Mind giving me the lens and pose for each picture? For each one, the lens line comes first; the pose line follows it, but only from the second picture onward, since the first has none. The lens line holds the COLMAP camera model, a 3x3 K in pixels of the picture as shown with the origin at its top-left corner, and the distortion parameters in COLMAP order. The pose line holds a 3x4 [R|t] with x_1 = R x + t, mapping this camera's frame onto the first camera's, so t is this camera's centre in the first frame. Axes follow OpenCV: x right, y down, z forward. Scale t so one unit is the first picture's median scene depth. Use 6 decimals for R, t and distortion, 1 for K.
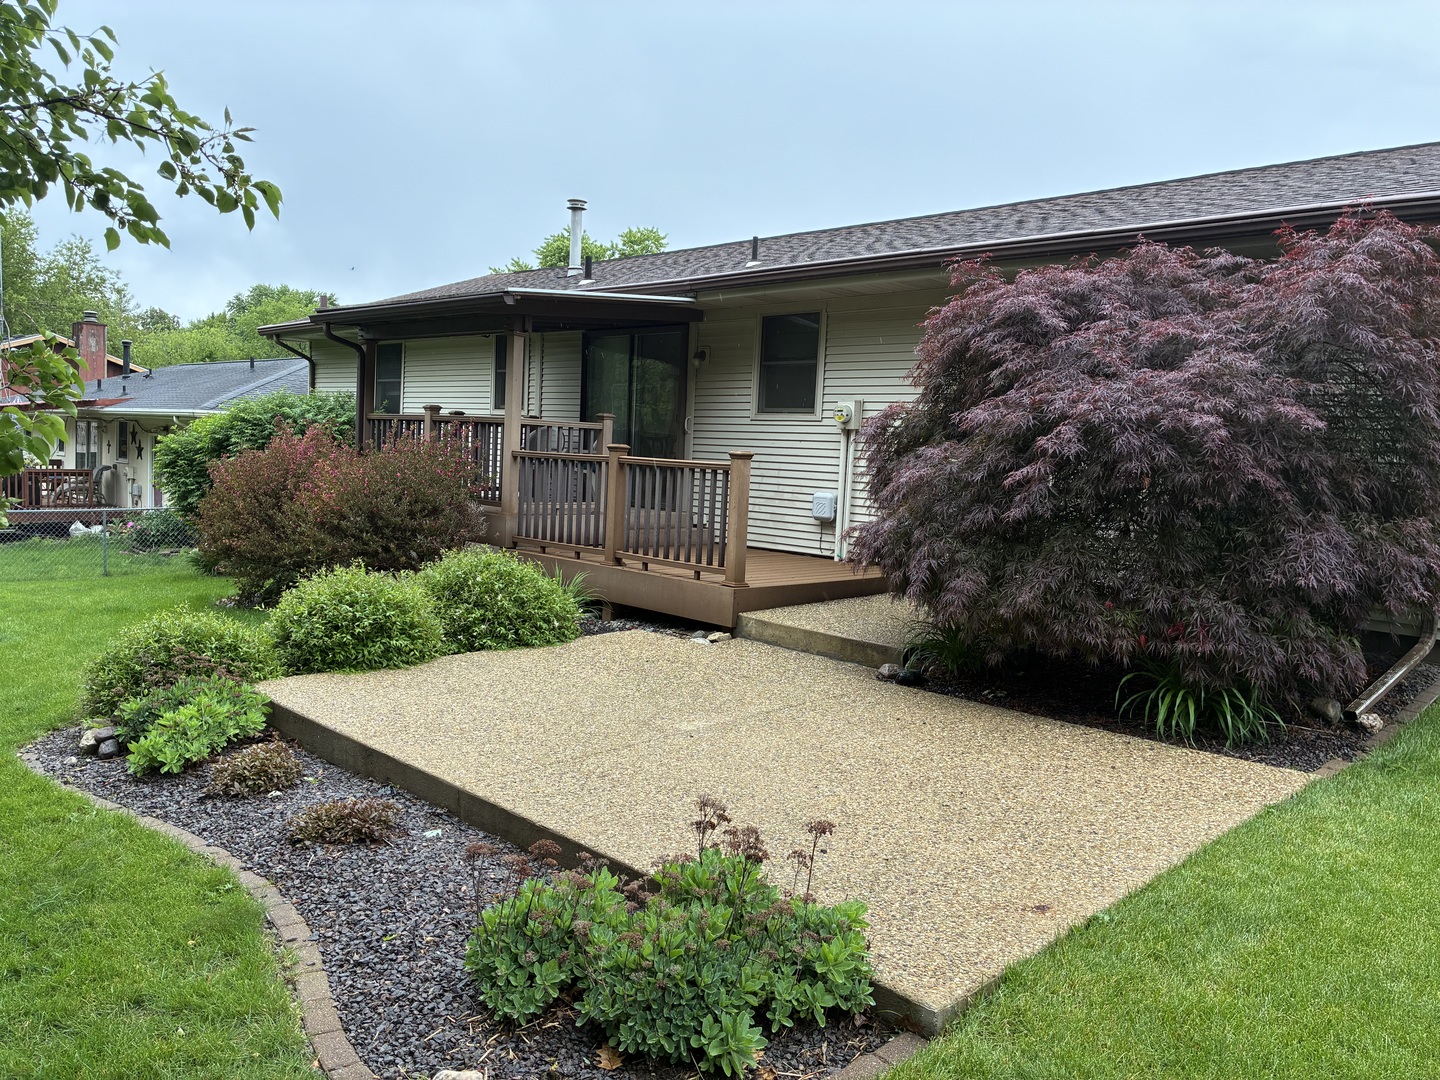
lens RADIAL K [[1099.8, 0, 709.1], [0, 1099.8, 532.9], [0, 0, 1]] dist [0.093003, -0.122961]
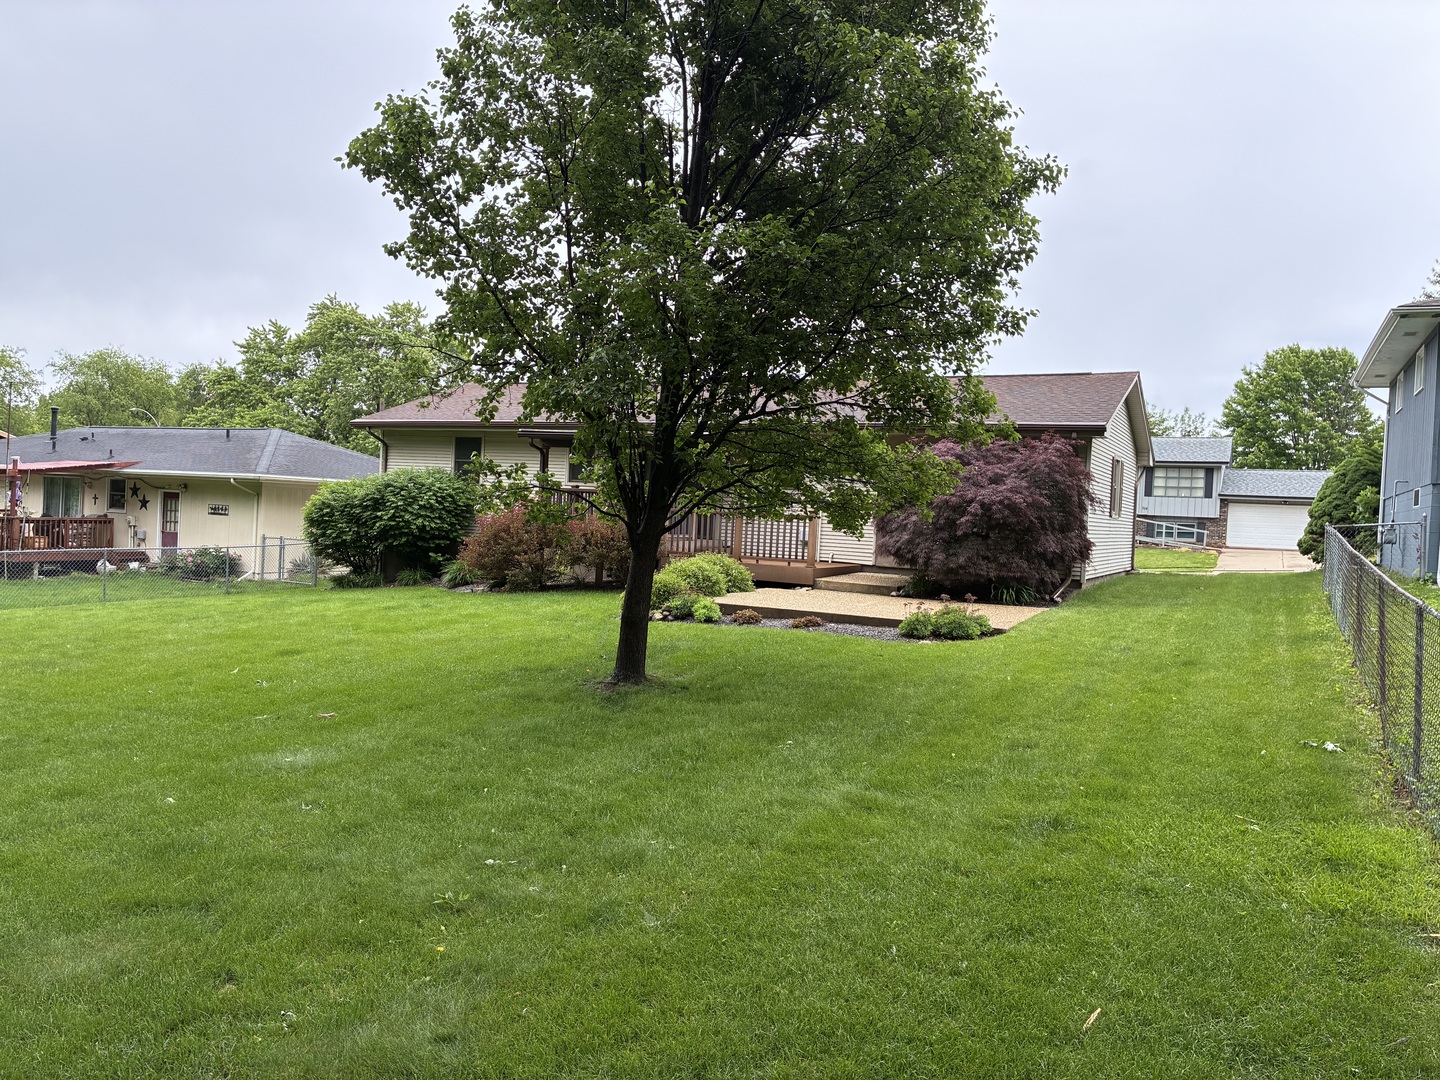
lens RADIAL K [[1099.8, 0, 709.1], [0, 1099.8, 532.9], [0, 0, 1]] dist [0.093003, -0.122961]
pose [[0.945700, -0.007359, 0.324957, -1.324625], [0.020628, 0.999087, -0.037408, 0.081828], [-0.324385, 0.042079, 0.944989, -1.596715]]
